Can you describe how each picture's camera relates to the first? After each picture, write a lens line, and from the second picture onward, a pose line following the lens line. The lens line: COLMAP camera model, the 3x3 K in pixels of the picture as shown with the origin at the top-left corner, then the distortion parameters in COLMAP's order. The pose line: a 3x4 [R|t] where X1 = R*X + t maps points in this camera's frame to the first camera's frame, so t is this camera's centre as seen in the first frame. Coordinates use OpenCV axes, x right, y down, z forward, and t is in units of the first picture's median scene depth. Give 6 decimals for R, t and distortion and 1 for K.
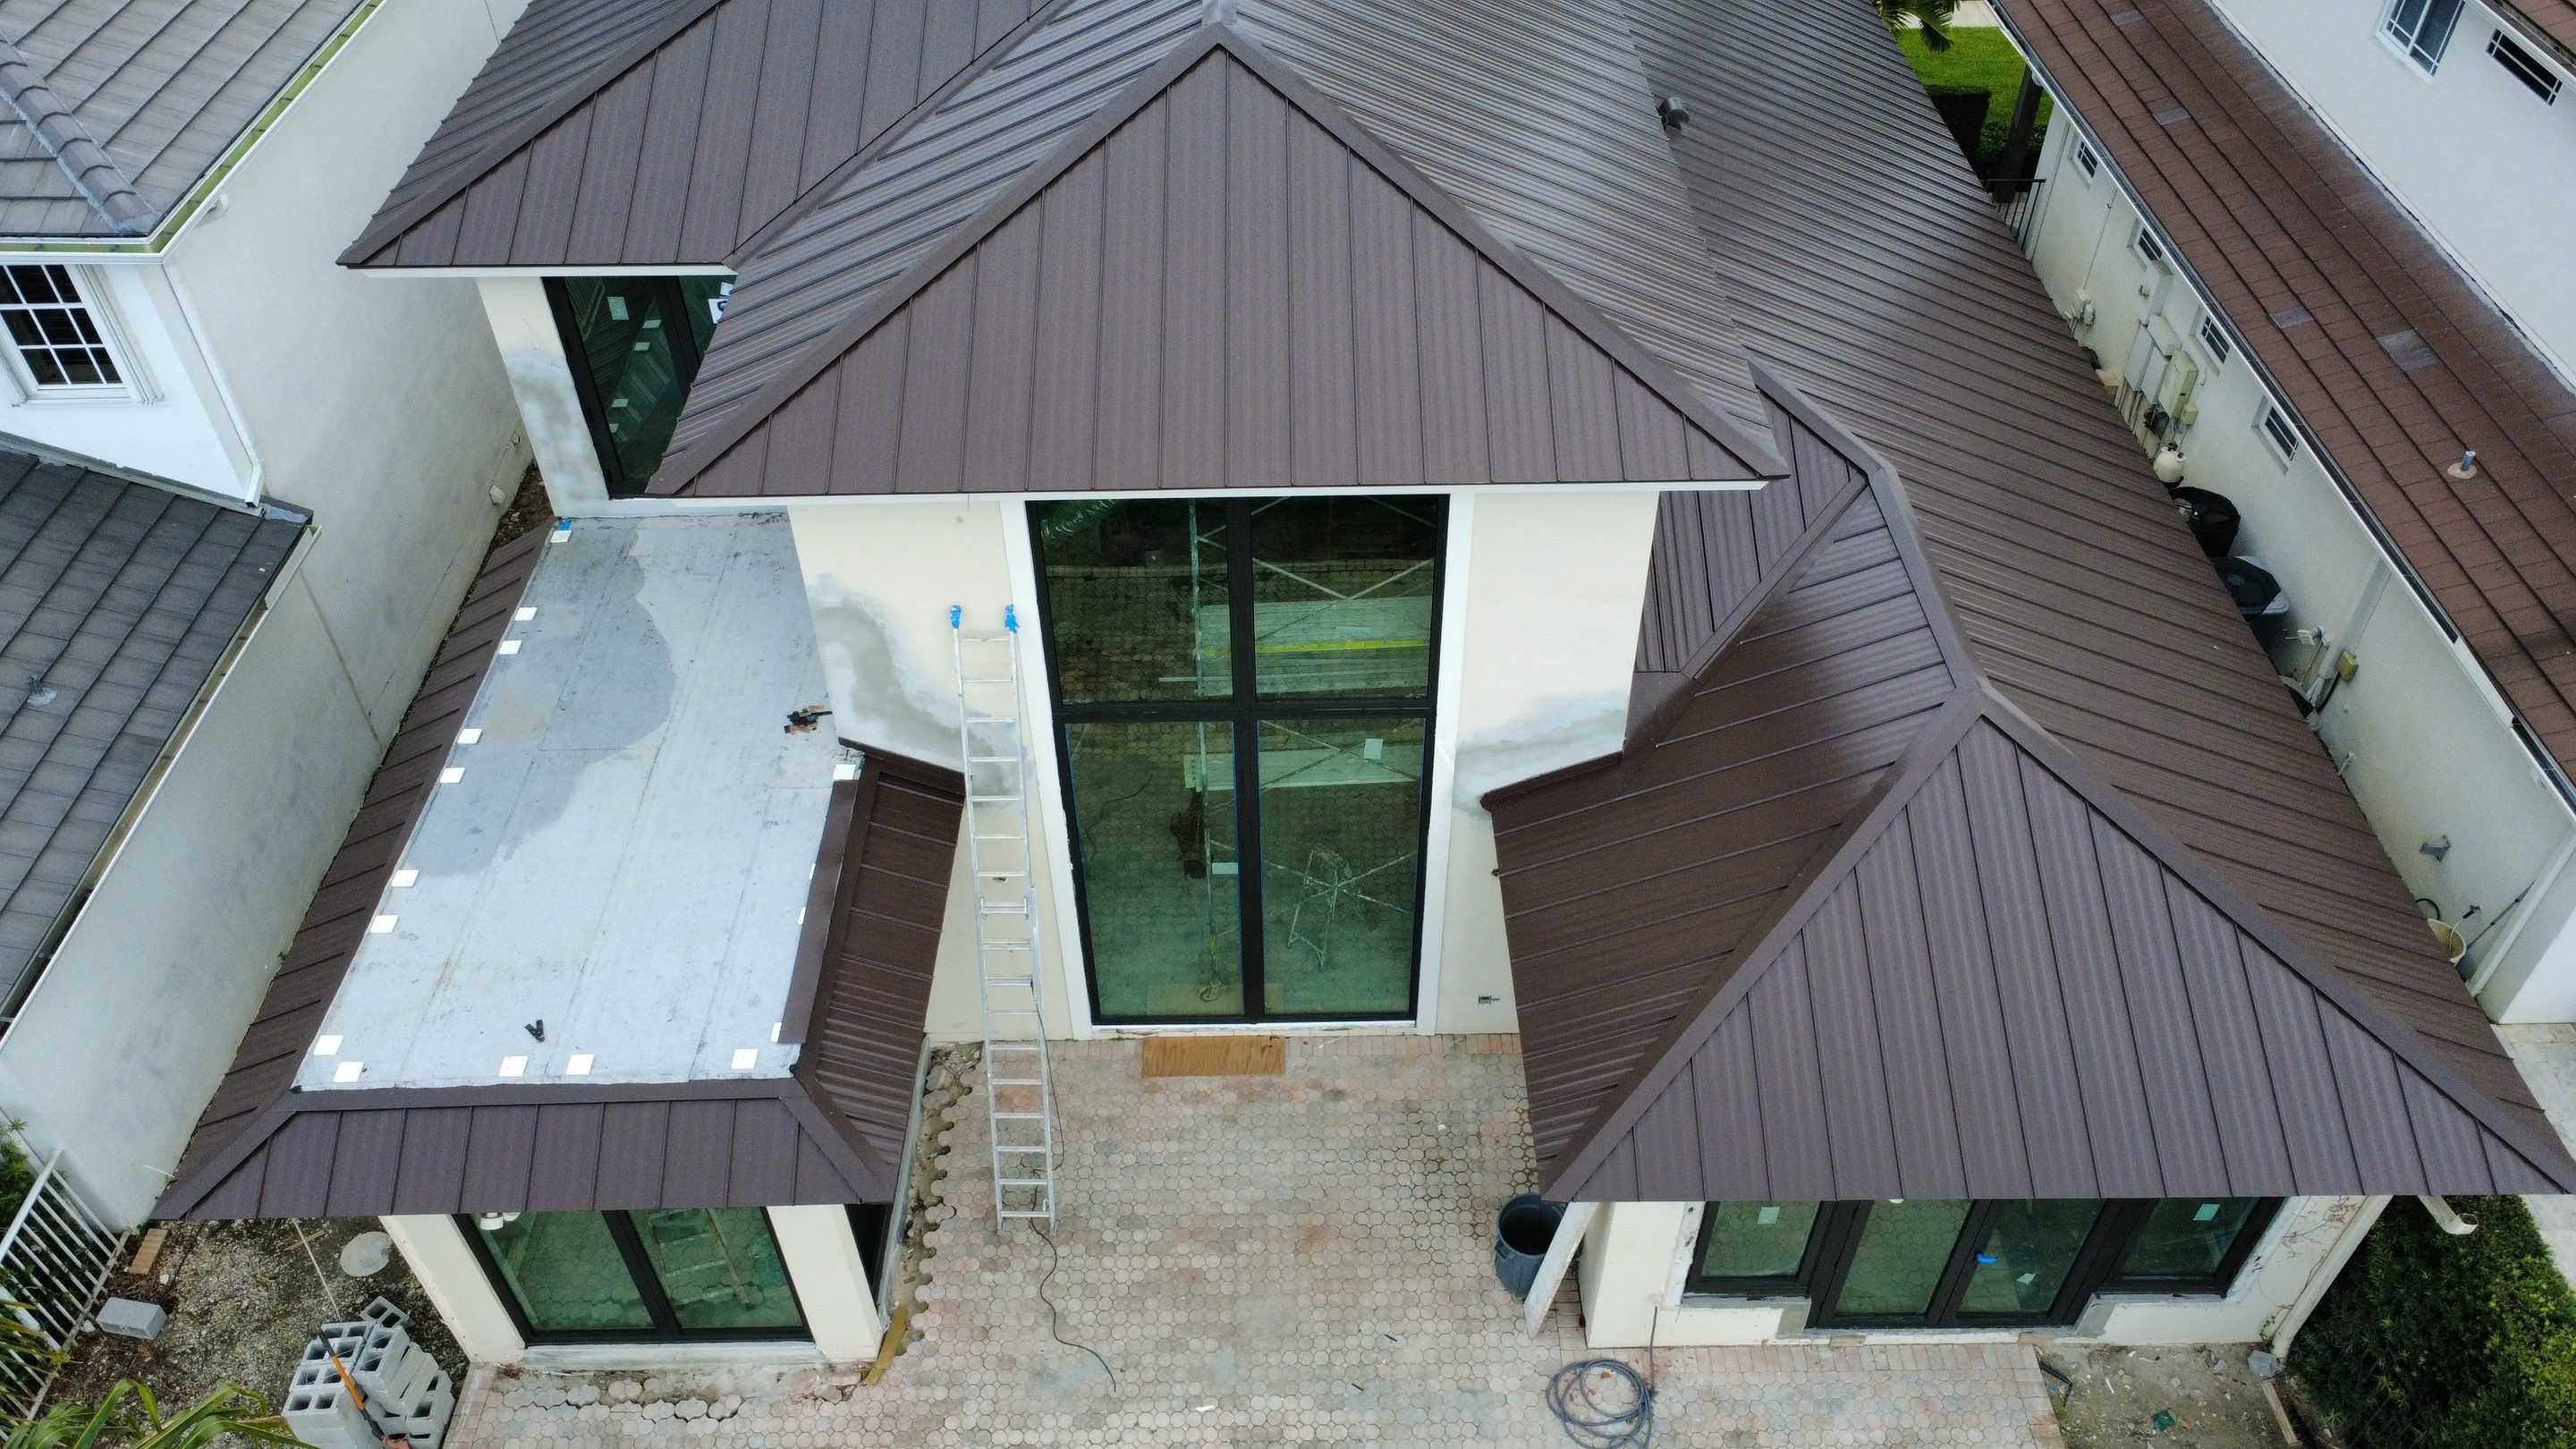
lens RADIAL K [[1863.6, 0, 1282.4], [0, 1863.6, 713.5], [0, 0, 1]] dist [0.001384, 0.004170]
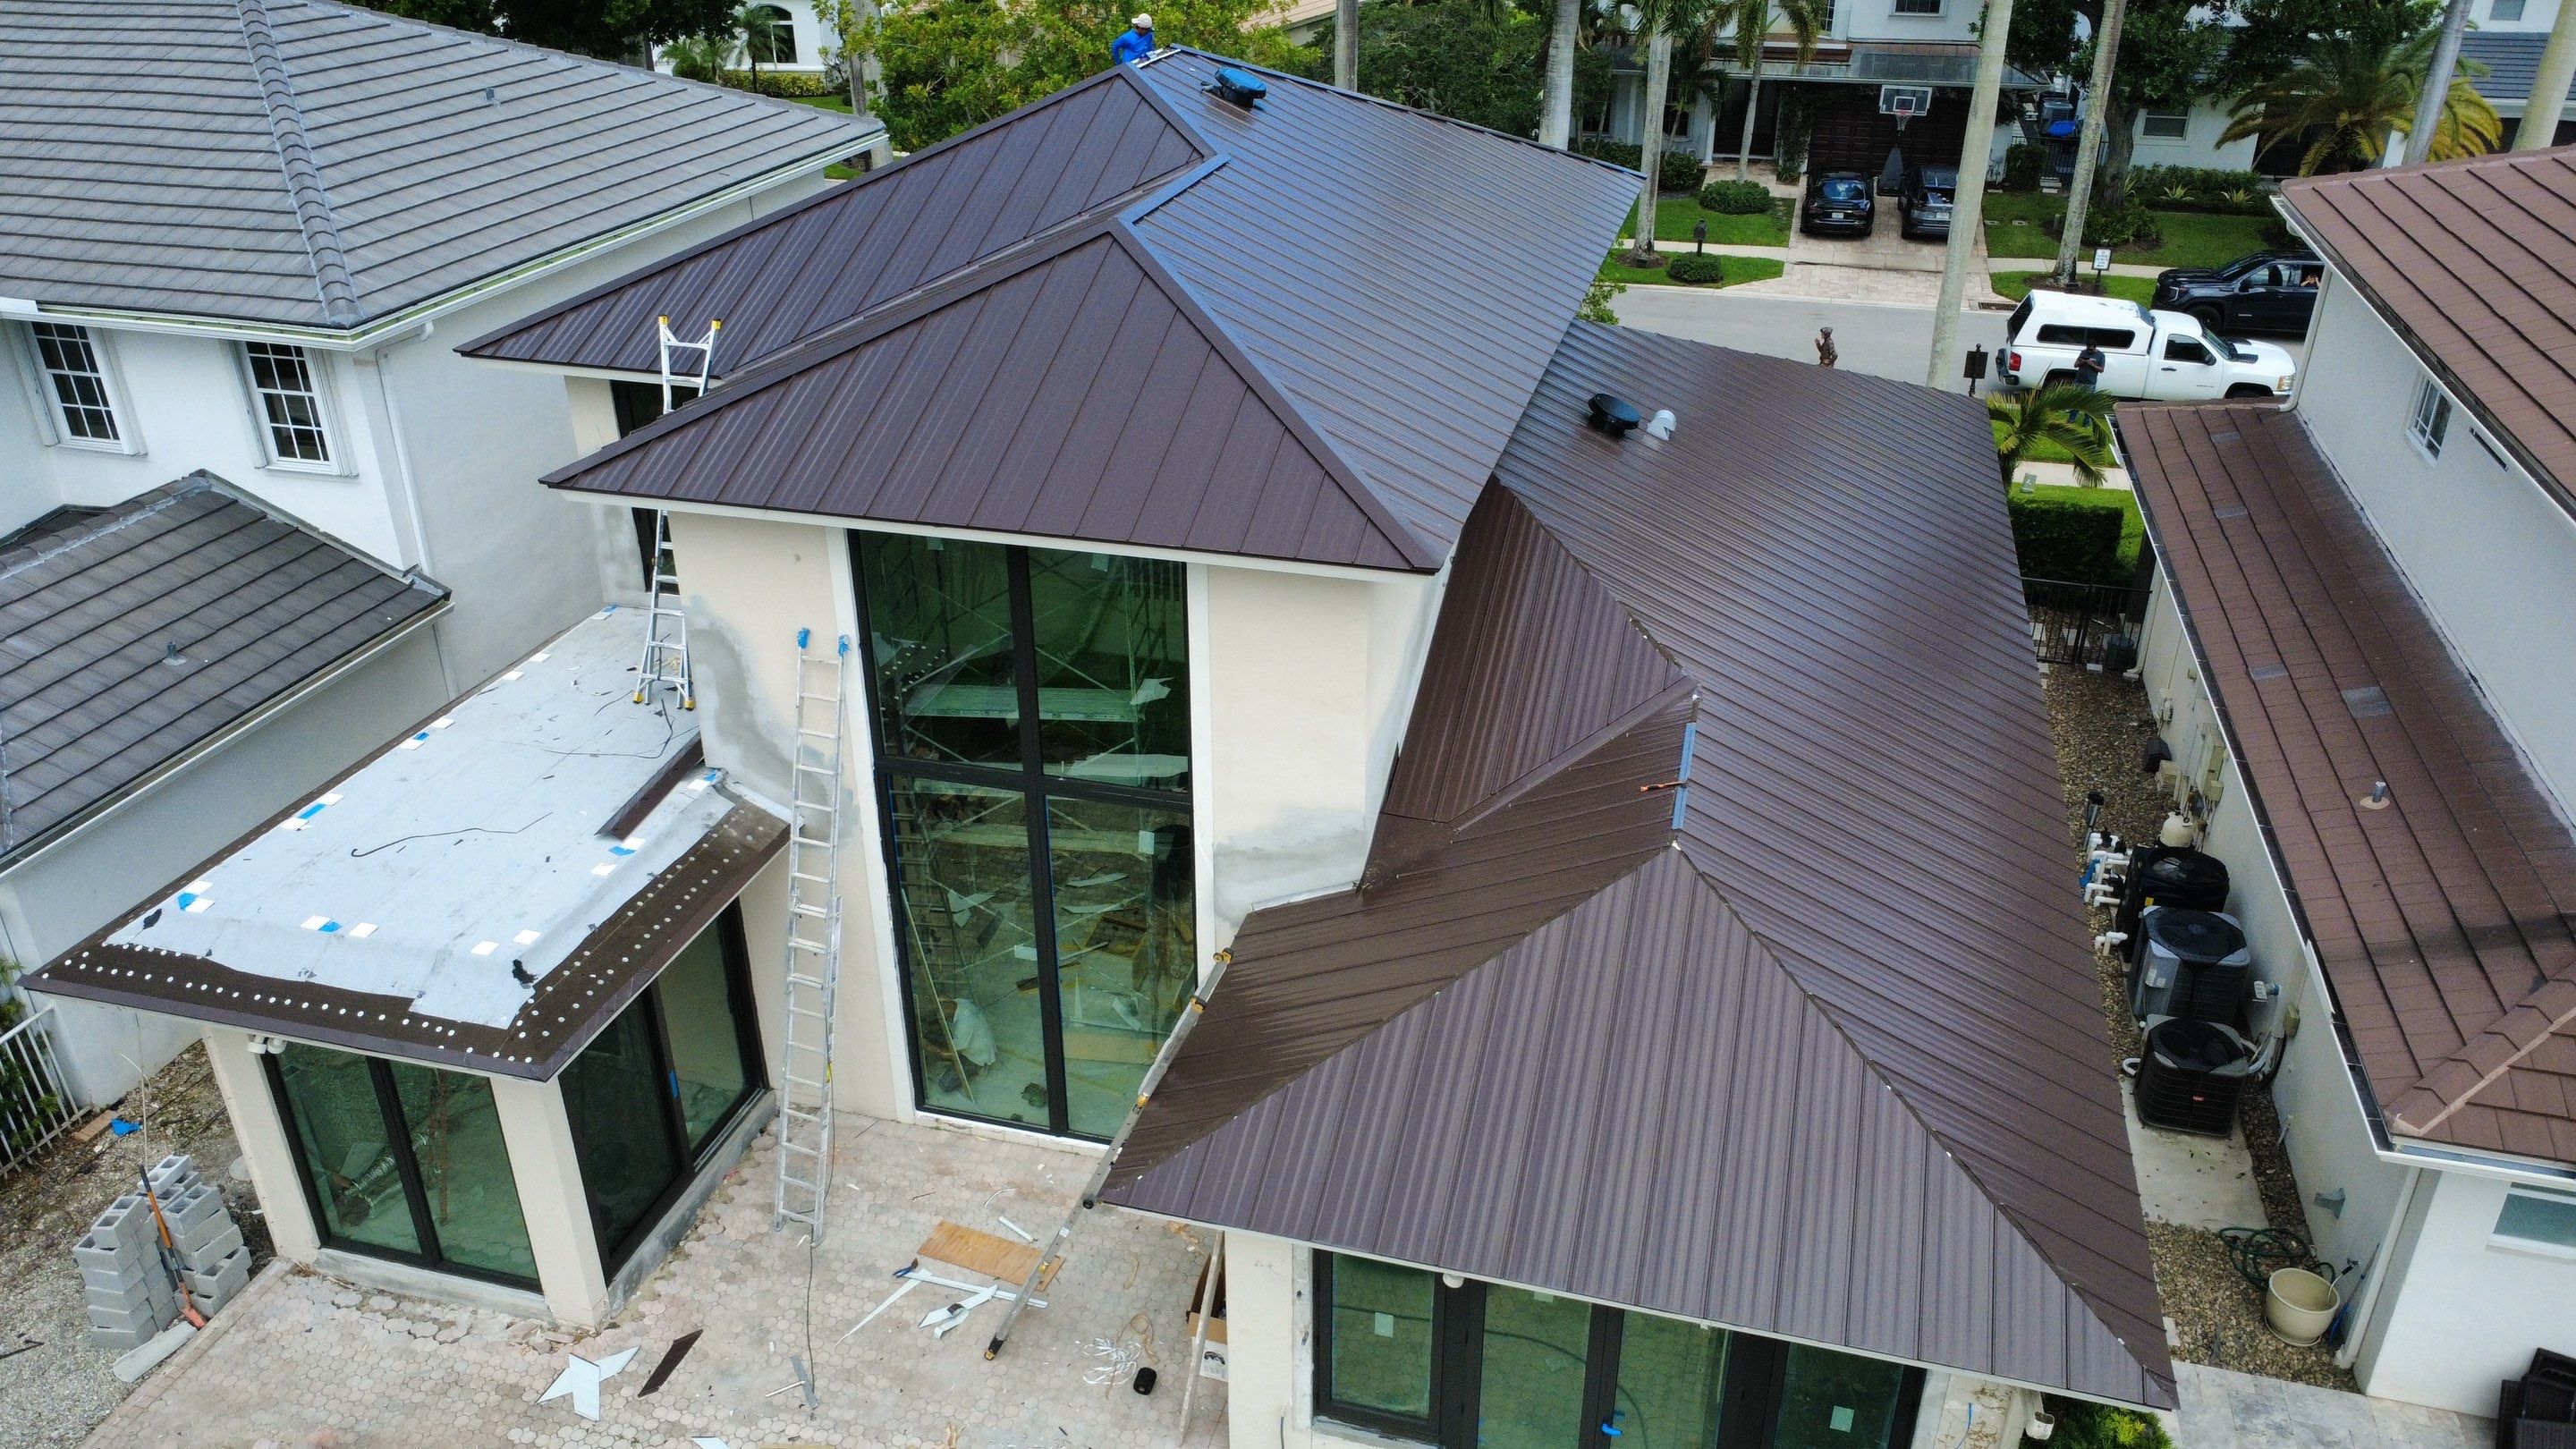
lens RADIAL K [[1863.6, 0, 1282.4], [0, 1863.6, 713.5], [0, 0, 1]] dist [0.001384, 0.004170]
pose [[0.962079, 0.130671, -0.239434, 0.360061], [-0.189422, 0.951669, -0.241755, 0.187439], [0.196271, 0.277941, 0.940333, -0.027488]]
